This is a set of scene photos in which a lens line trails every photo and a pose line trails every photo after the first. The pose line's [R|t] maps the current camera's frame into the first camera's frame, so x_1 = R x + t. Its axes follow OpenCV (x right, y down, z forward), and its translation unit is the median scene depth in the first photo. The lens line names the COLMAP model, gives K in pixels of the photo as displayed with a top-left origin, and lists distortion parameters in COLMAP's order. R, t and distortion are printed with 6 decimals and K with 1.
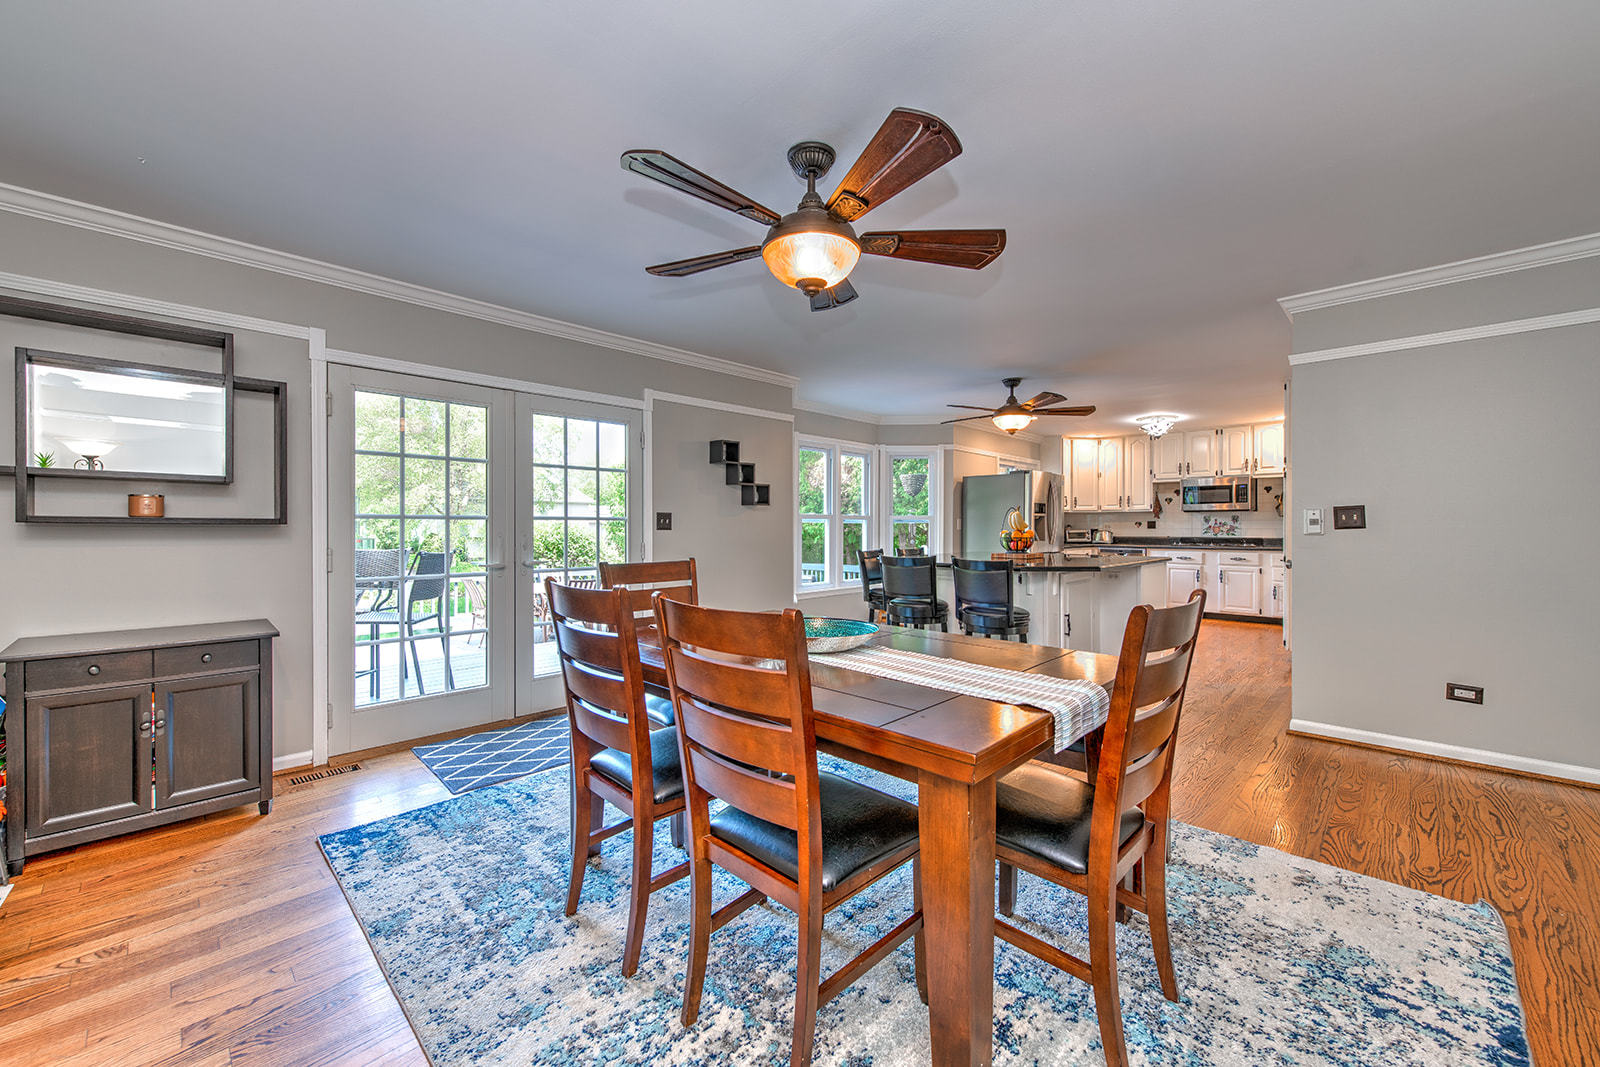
lens RADIAL K [[623.8, 0, 802.6], [0, 623.8, 528.9], [0, 0, 1]] dist [0.004677, -0.002084]
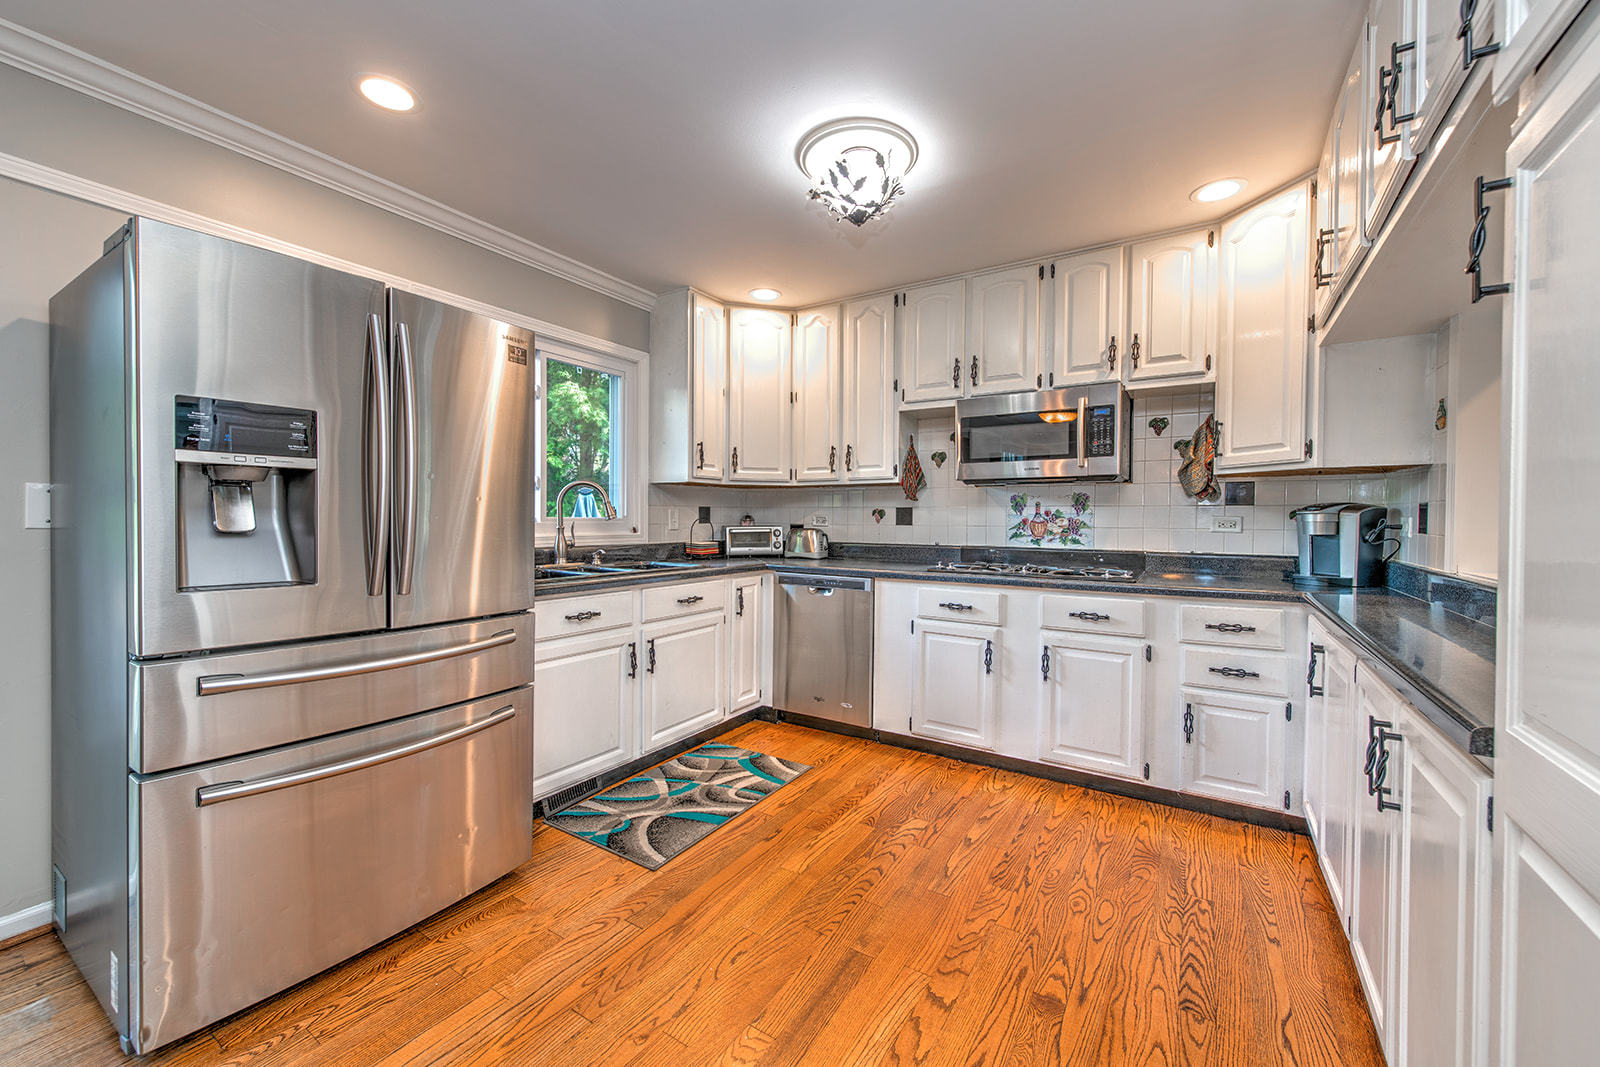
lens RADIAL K [[623.8, 0, 805.1], [0, 623.8, 525.3], [0, 0, 1]] dist [0.004677, -0.002084]
pose [[0.978542, 0.005354, 0.205977, 0.443195], [-0.007454, 0.999928, 0.009420, -0.004012], [-0.205912, -0.010753, 0.978511, 0.653542]]
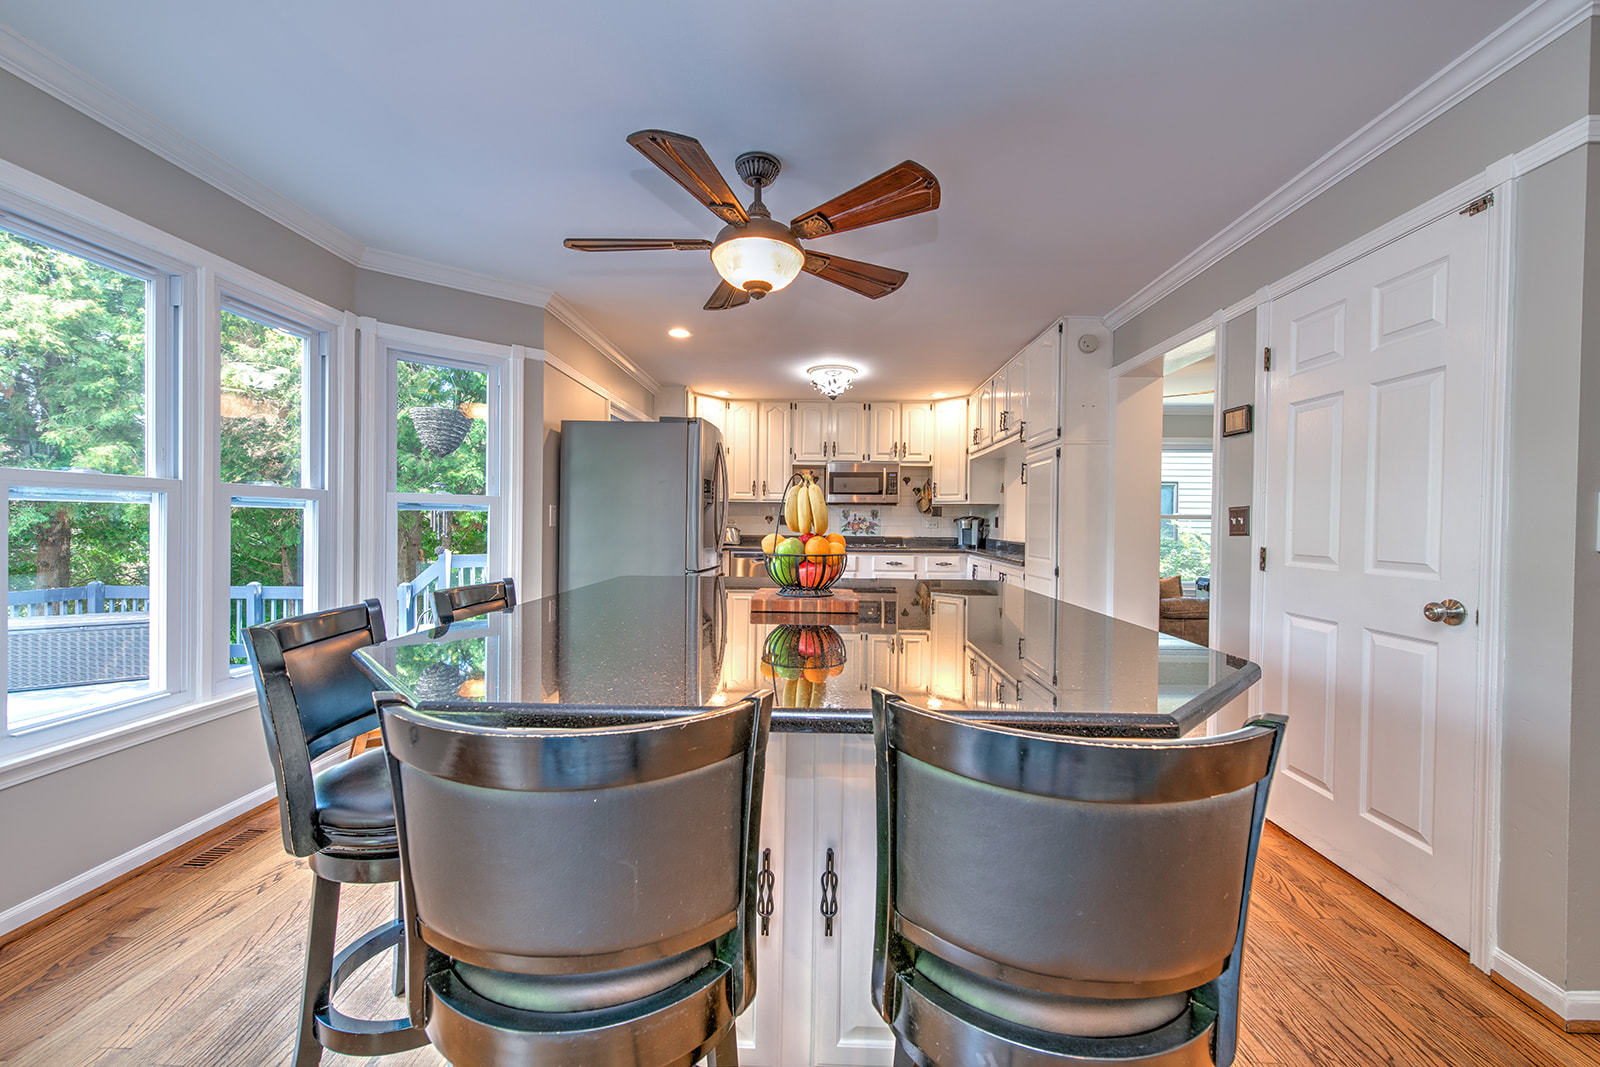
lens RADIAL K [[623.8, 0, 801.7], [0, 623.8, 530.9], [0, 0, 1]] dist [0.004677, -0.002084]
pose [[0.733440, -0.001021, 0.679754, 0.052681], [-0.010327, 0.999867, 0.012645, -0.003223], [-0.679676, -0.016295, 0.733331, 0.456843]]
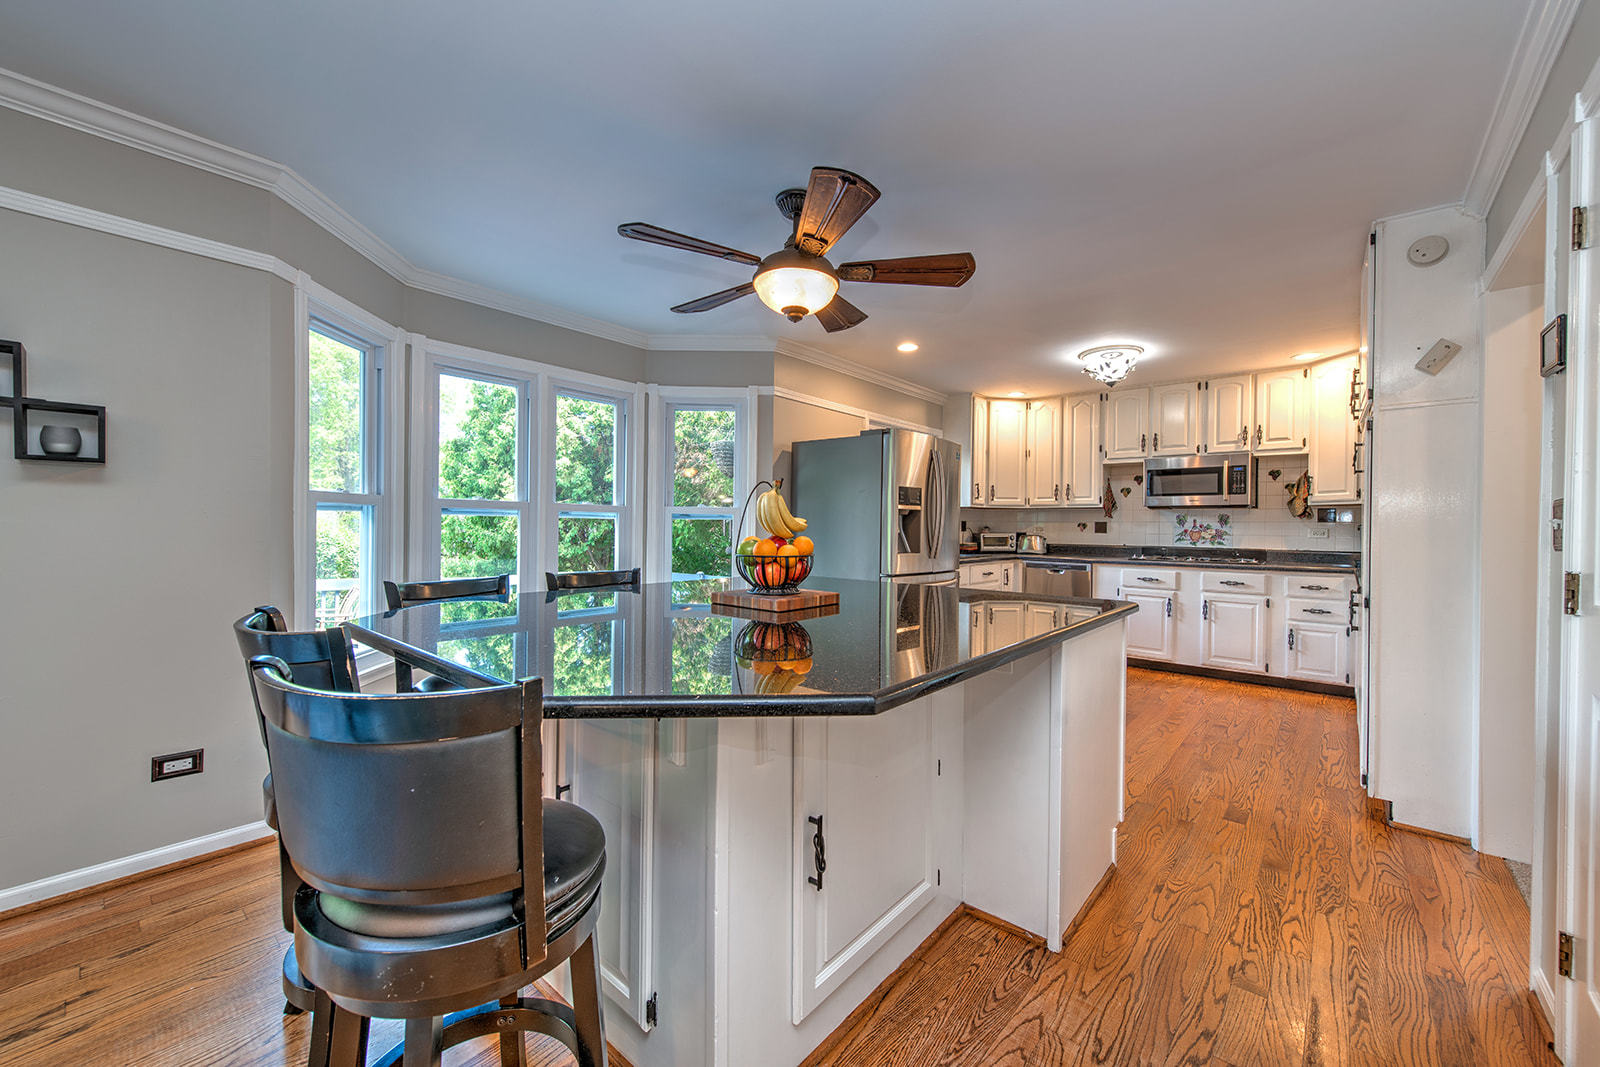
lens RADIAL K [[623.8, 0, 803.6], [0, 623.8, 526.0], [0, 0, 1]] dist [0.004677, -0.002084]
pose [[0.998109, 0.011334, 0.060420, 0.213009], [-0.011222, 0.999935, -0.002207, -0.003129], [-0.060441, 0.001525, 0.998171, 0.373572]]
